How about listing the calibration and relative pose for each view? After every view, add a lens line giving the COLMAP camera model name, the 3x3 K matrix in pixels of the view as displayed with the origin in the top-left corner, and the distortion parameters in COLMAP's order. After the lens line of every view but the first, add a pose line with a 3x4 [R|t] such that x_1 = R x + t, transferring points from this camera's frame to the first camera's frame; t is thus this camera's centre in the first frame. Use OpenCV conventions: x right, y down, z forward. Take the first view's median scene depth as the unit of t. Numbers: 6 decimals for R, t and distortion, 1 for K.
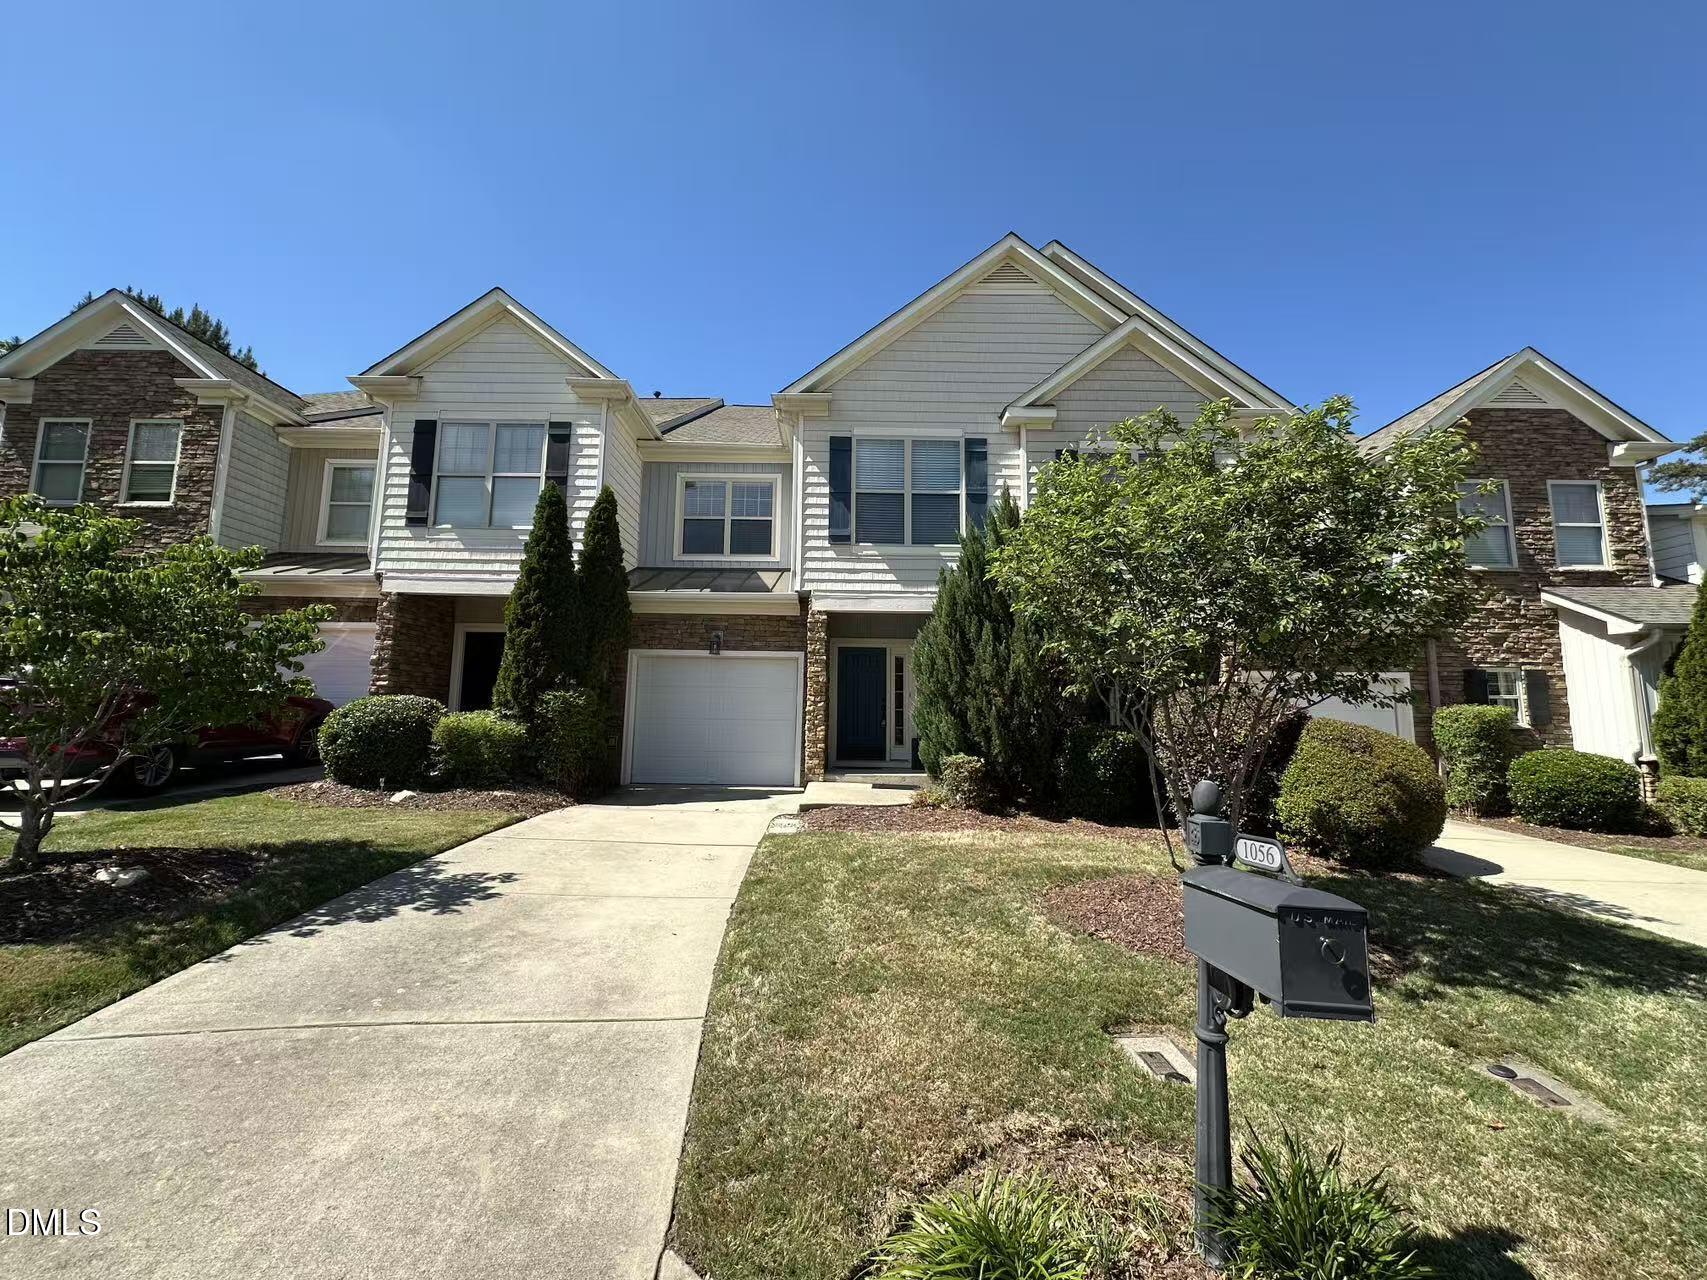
lens RADIAL K [[679.6, 0, 852.7], [0, 679.6, 639.4], [0, 0, 1]] dist [-0.000641, 0.000011]
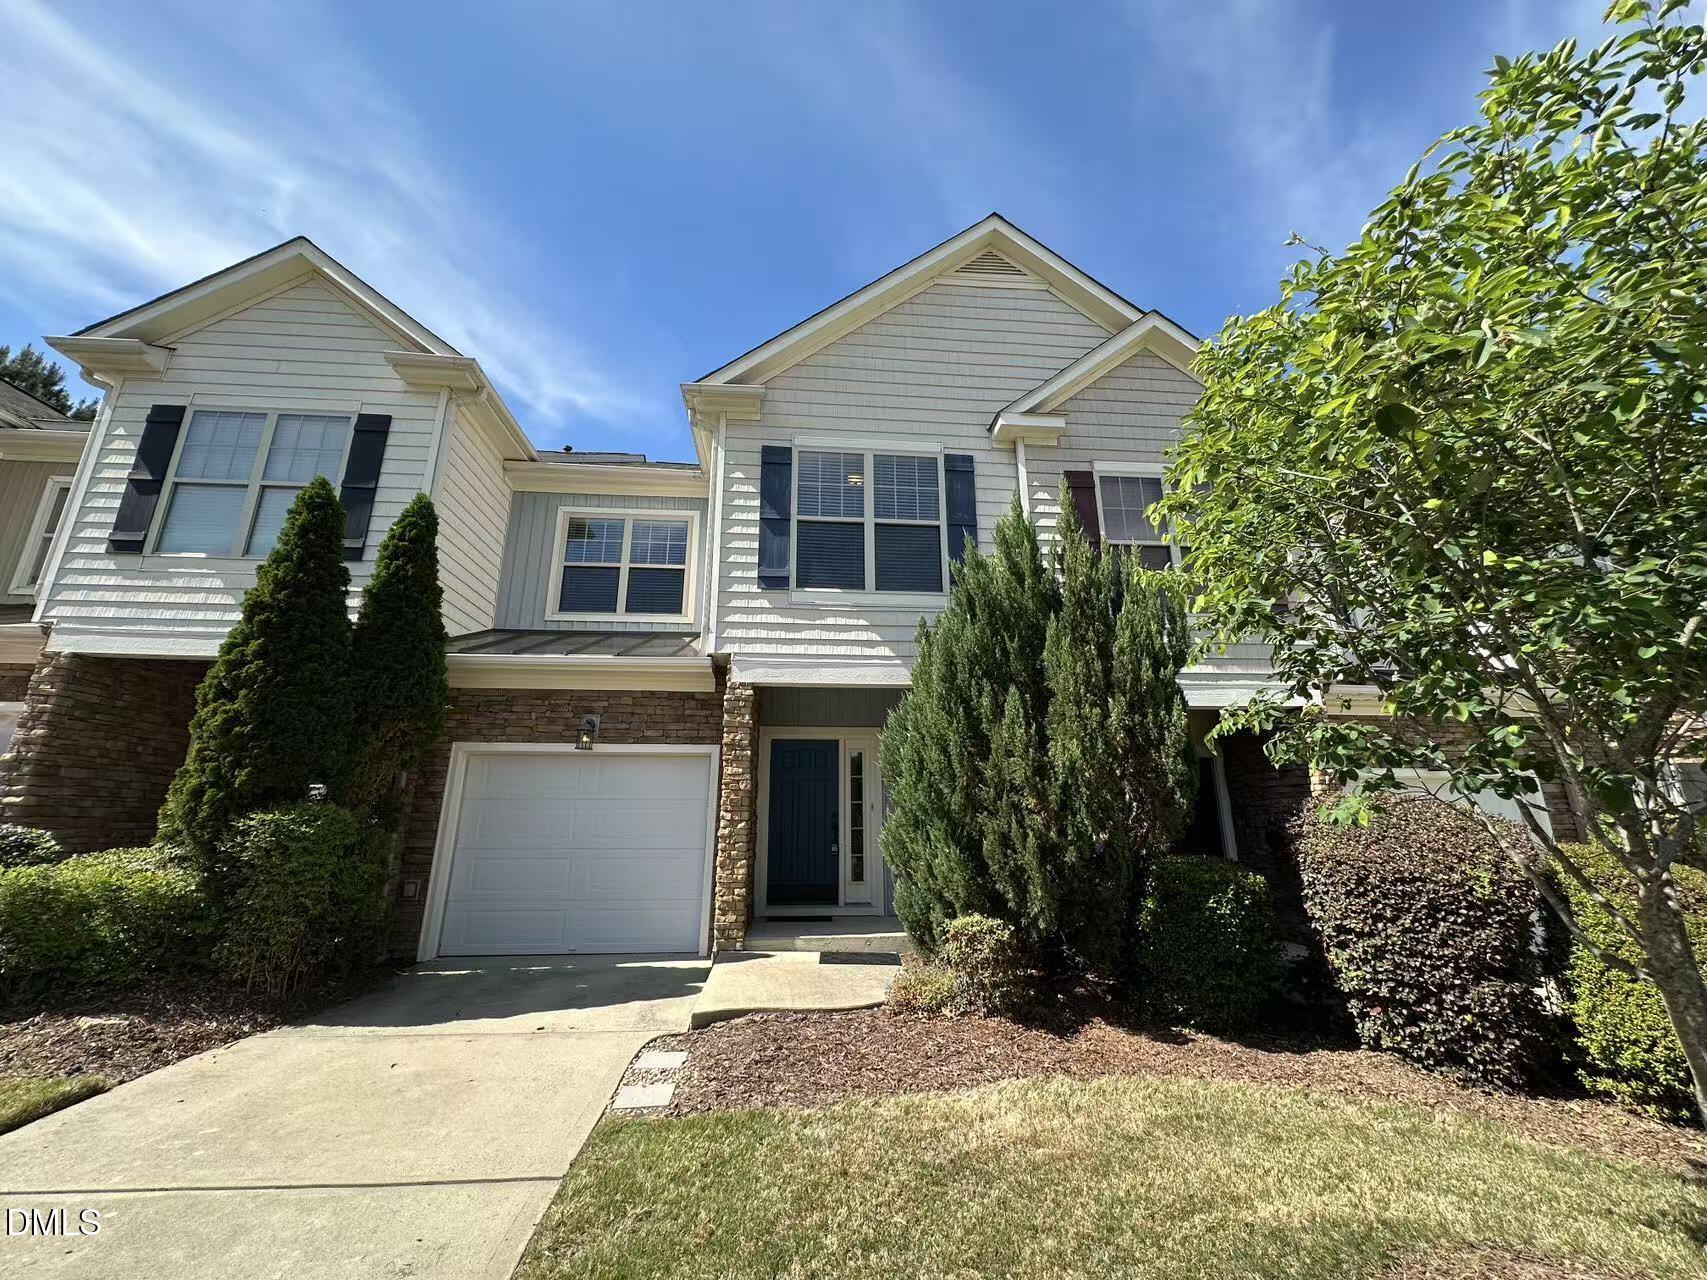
lens RADIAL K [[679.6, 0, 850.5], [0, 679.6, 638.5], [0, 0, 1]] dist [-0.000641, 0.000011]
pose [[0.996683, 0.007258, 0.081059, 0.003407], [0.005154, 0.988388, -0.151866, 0.017331], [-0.081220, 0.151780, 0.985072, 0.311069]]
